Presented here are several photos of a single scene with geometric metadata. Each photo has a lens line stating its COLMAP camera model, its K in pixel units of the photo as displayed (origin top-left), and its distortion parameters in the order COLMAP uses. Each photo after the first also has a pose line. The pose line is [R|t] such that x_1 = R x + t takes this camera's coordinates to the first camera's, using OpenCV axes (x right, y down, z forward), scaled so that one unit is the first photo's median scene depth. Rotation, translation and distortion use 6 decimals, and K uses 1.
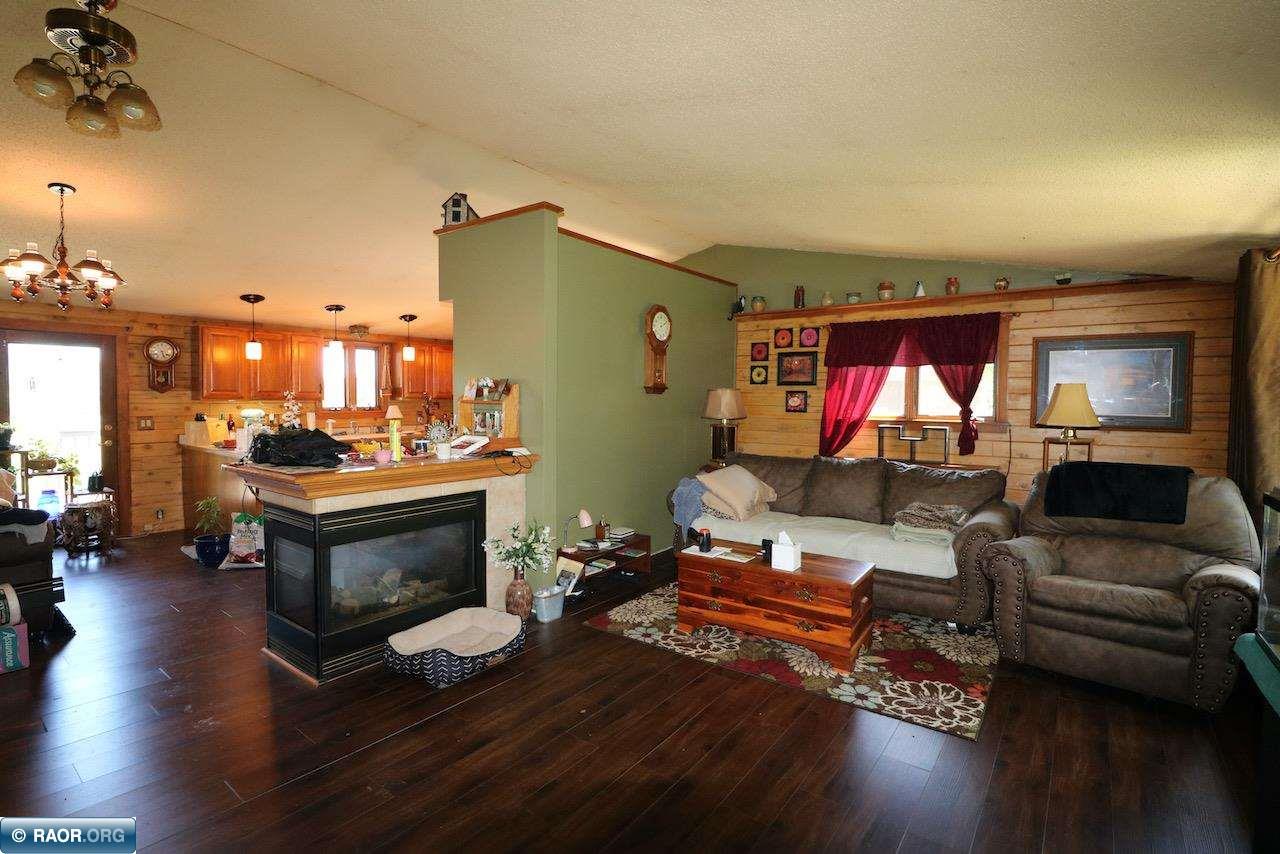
lens RADIAL K [[591.0, 0, 639.8], [0, 591.0, 420.8], [0, 0, 1]] dist [-0.001045, 0.000024]
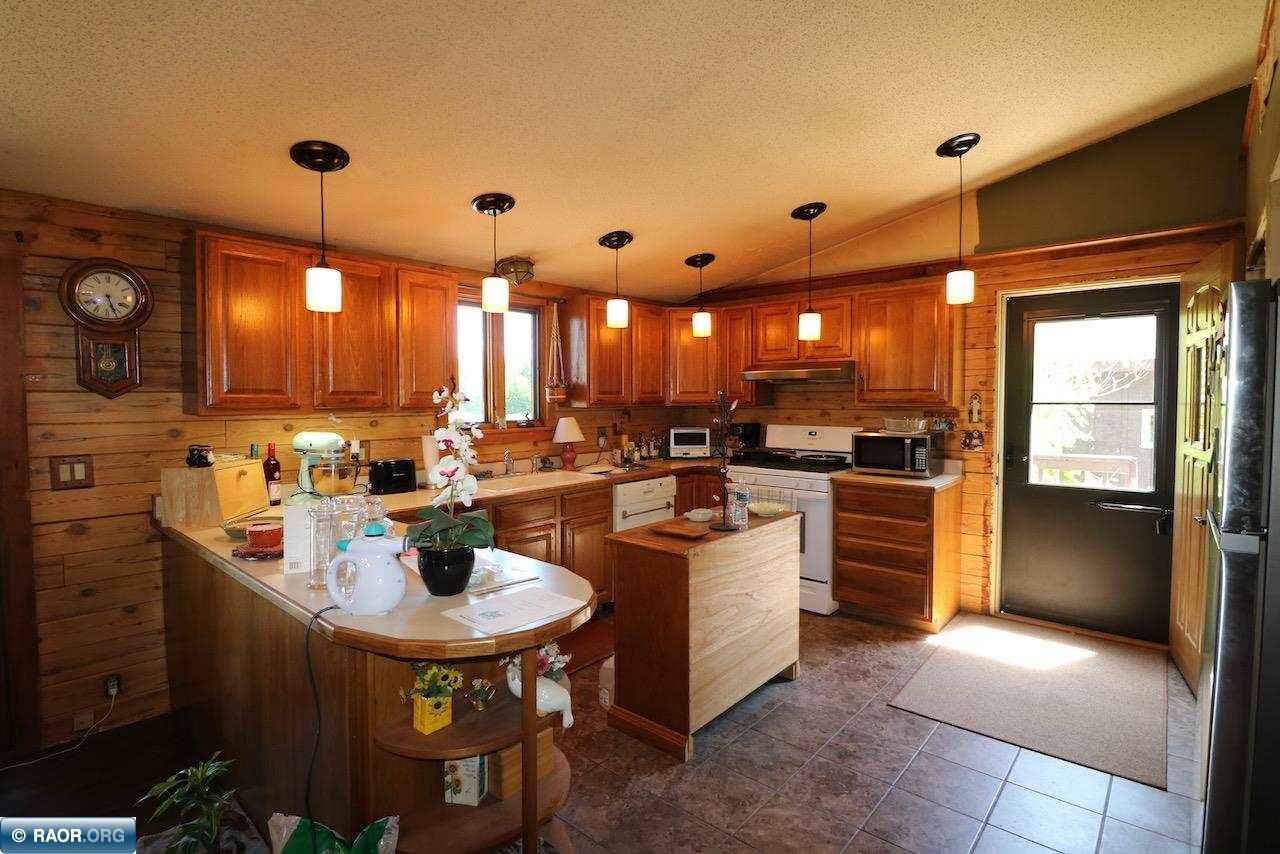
lens RADIAL K [[614.0, 0, 640.0], [0, 614.0, 427.0], [0, 0, 1]] dist [-0.000853, -0.000827]
pose [[0.997329, -0.001366, -0.073028, -0.397515], [0.002172, 0.999938, 0.010958, -0.029669], [0.073008, -0.011087, 0.997270, 0.582703]]
